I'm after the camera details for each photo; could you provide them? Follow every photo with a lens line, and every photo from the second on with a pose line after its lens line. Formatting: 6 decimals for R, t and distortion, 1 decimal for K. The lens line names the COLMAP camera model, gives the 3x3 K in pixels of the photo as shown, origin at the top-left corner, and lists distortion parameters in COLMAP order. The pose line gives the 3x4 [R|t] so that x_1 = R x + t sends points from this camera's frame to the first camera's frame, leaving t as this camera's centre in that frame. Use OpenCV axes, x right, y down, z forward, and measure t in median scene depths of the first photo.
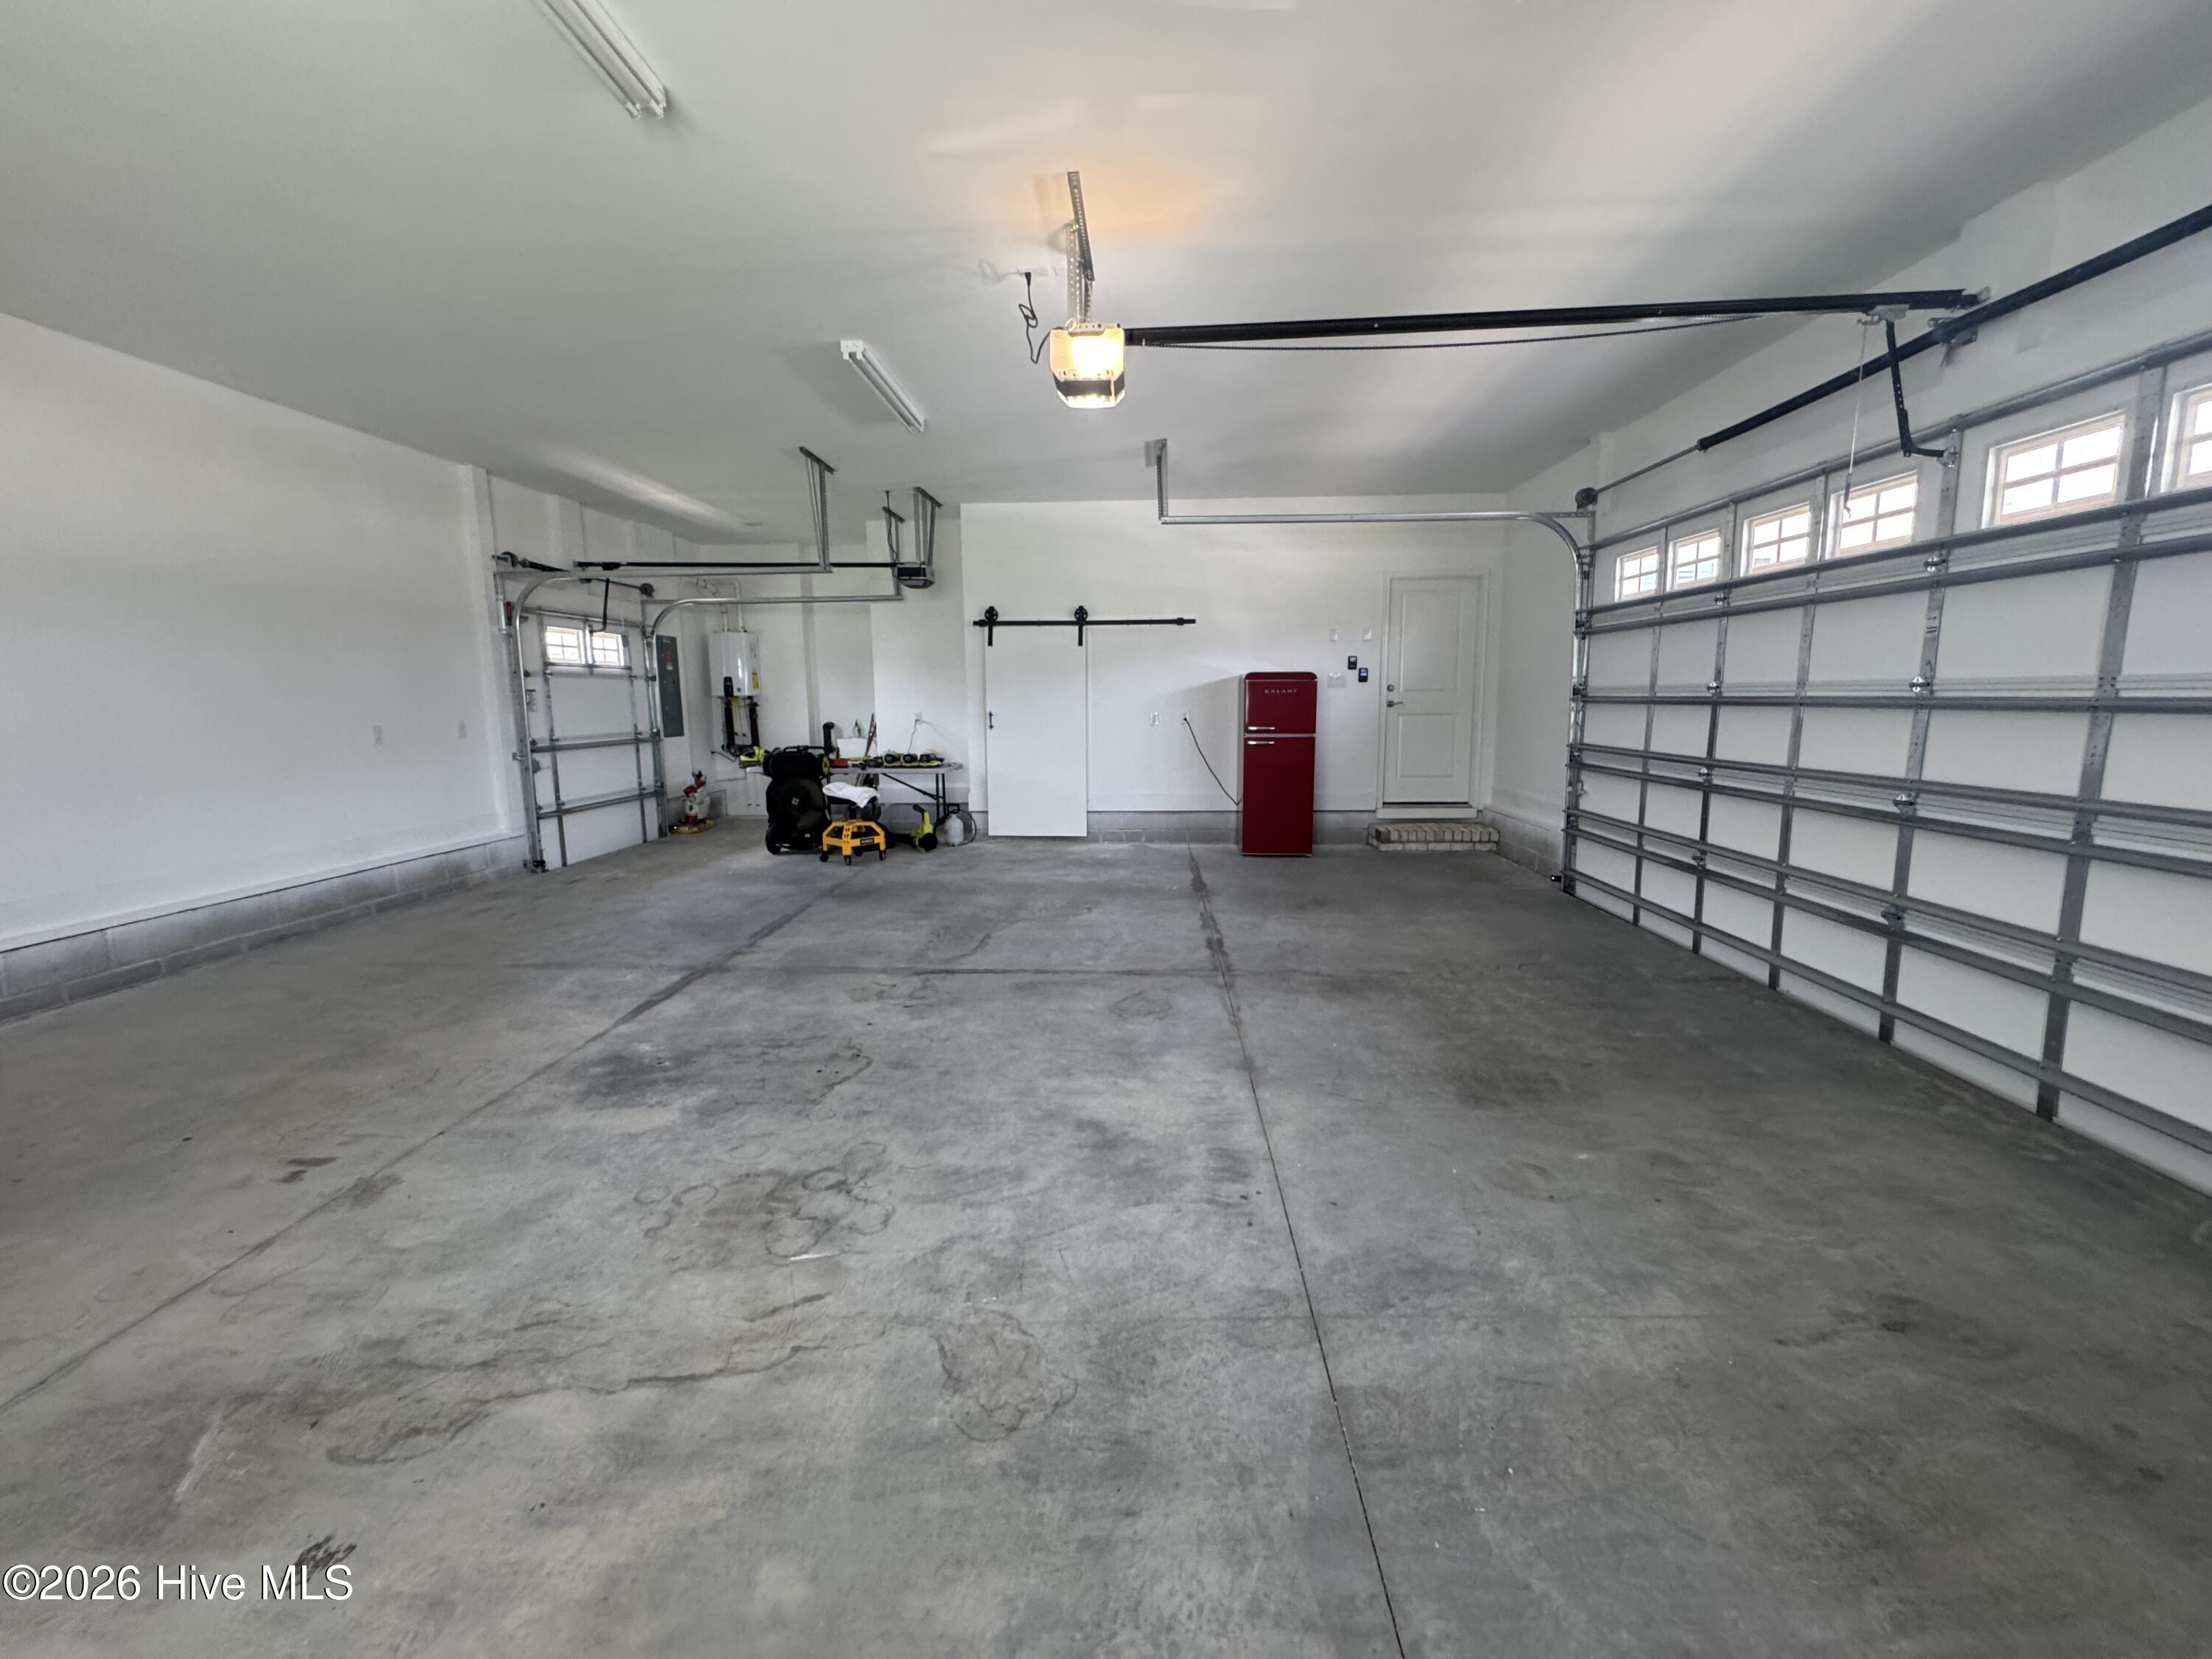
lens RADIAL K [[883.4, 0, 1106.0], [0, 883.4, 829.5], [0, 0, 1]] dist [-0.001622, -0.000159]
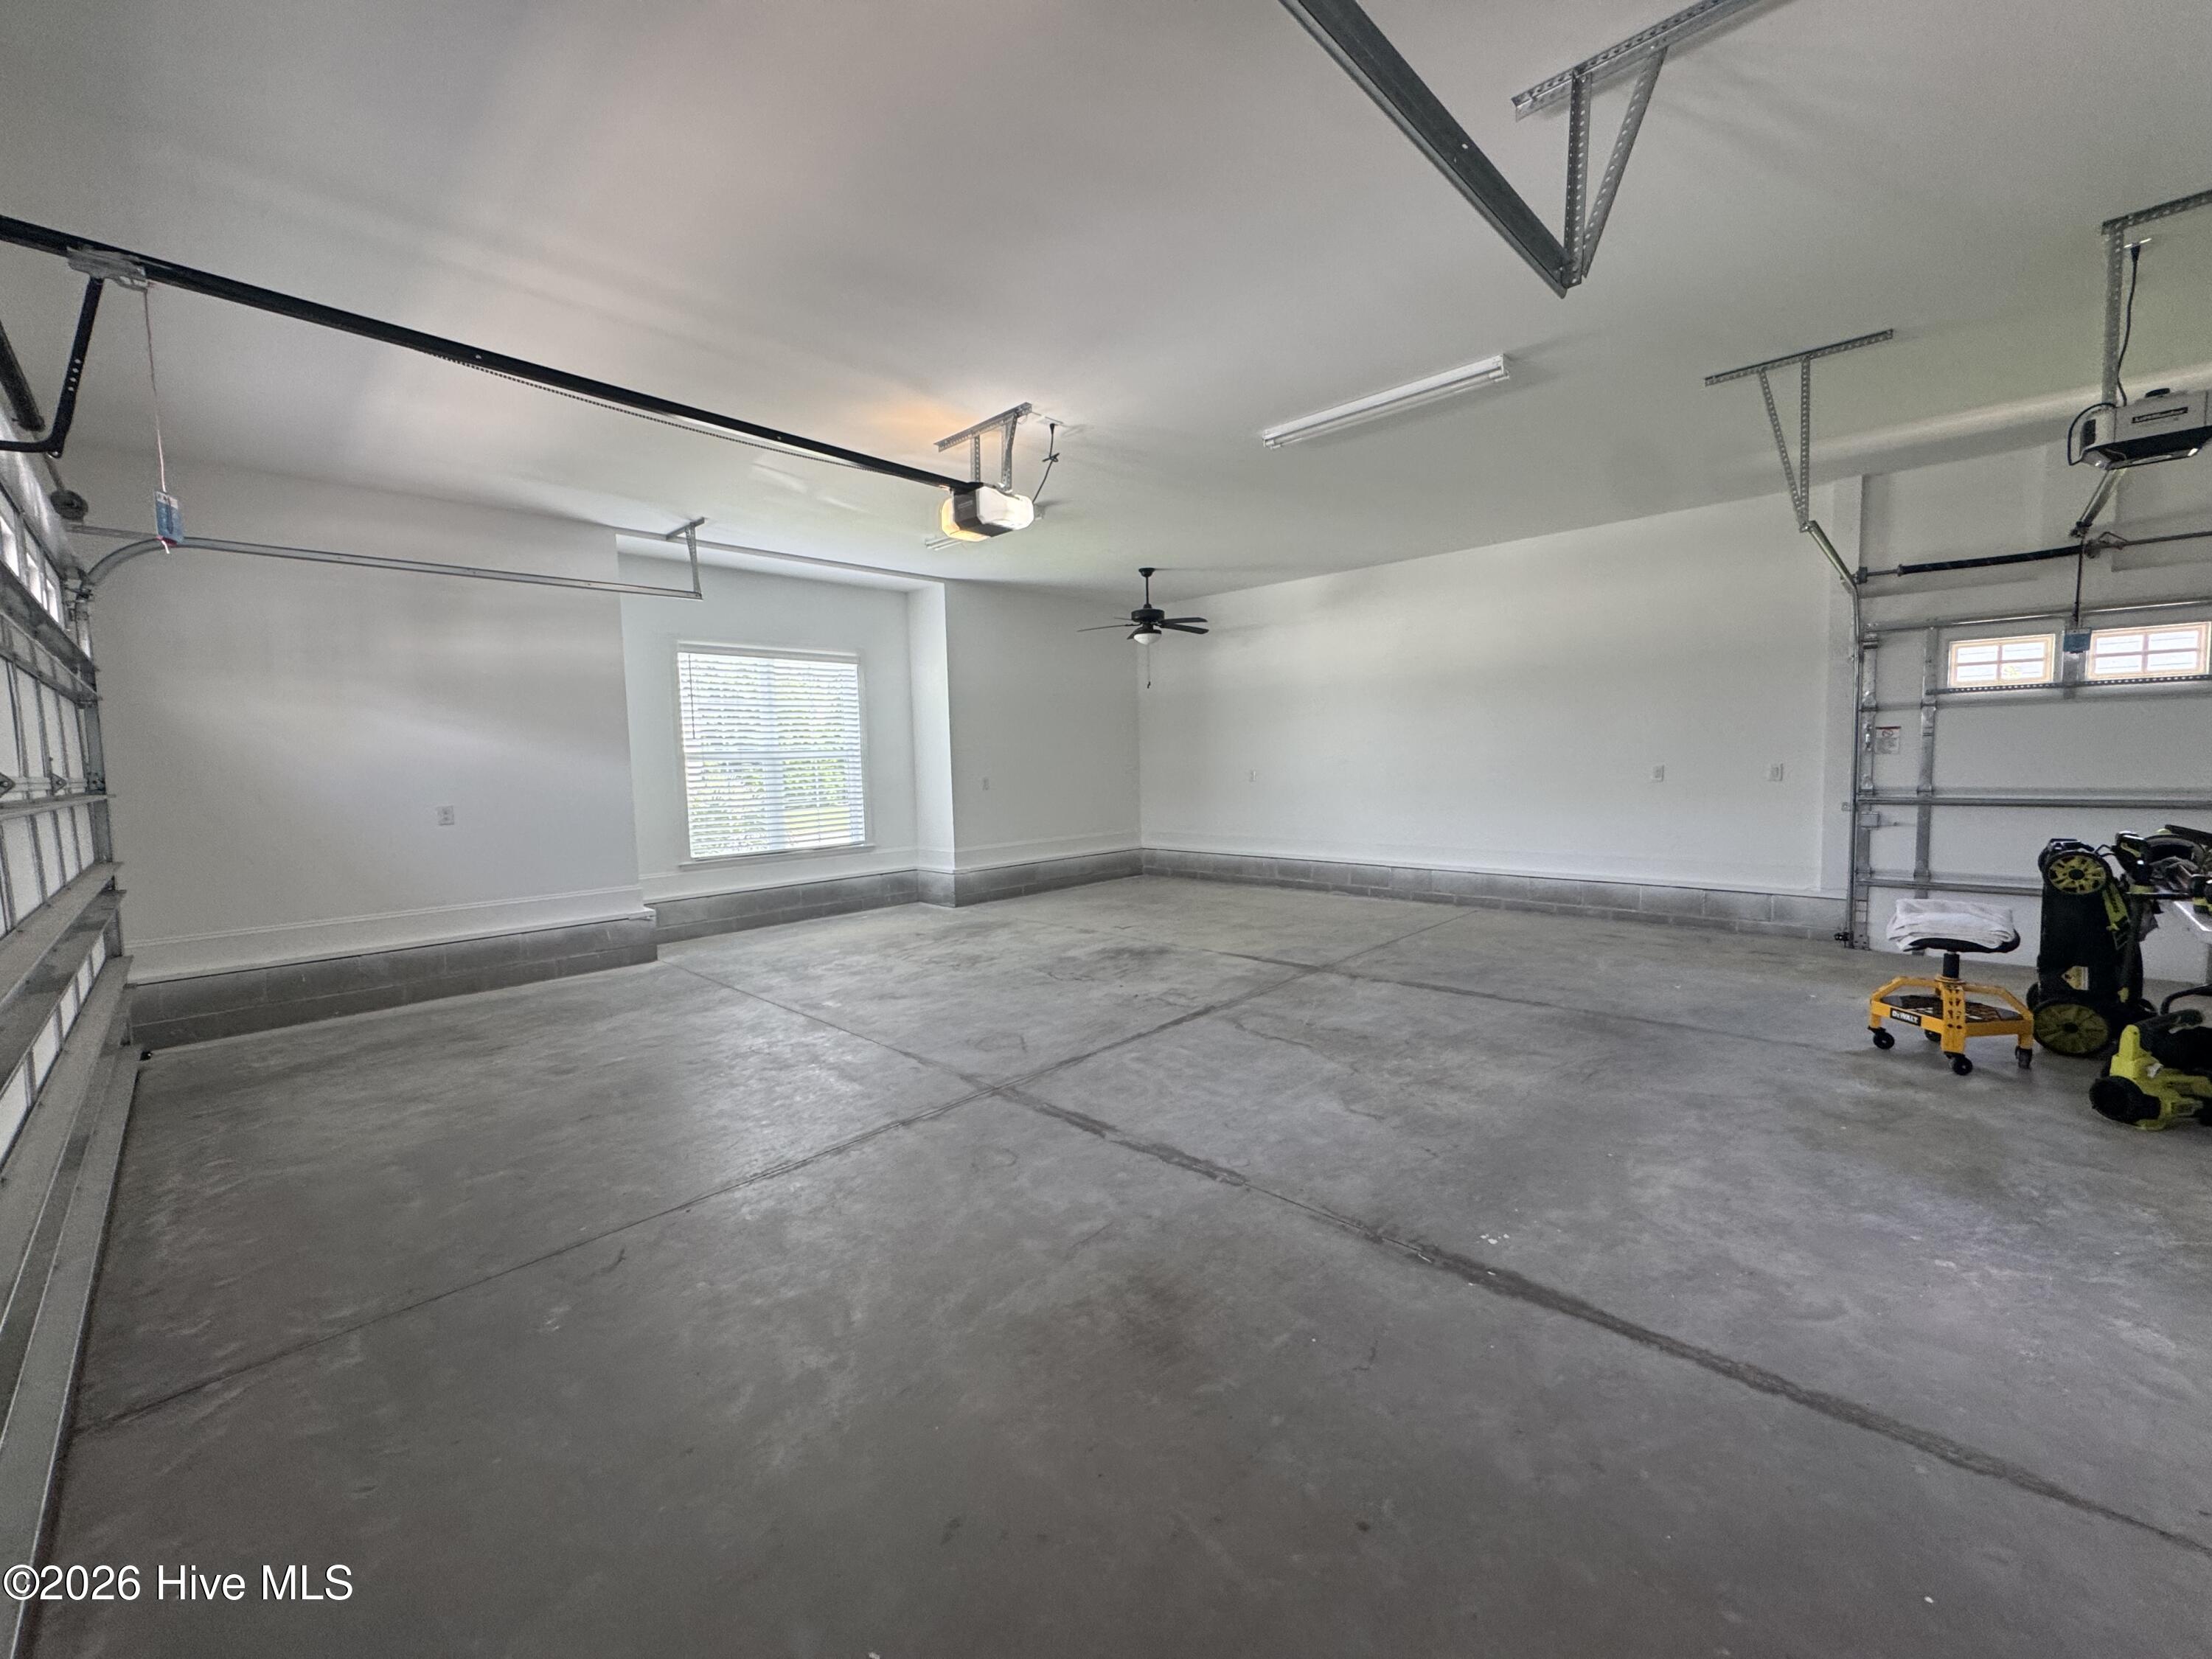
lens RADIAL K [[883.4, 0, 1106.0], [0, 883.4, 829.5], [0, 0, 1]] dist [-0.001622, -0.000159]
pose [[-0.656938, 0.086386, -0.748979, 0.625280], [-0.083975, 0.978849, 0.186554, -0.228399], [0.749253, 0.185450, -0.635789, 1.448860]]
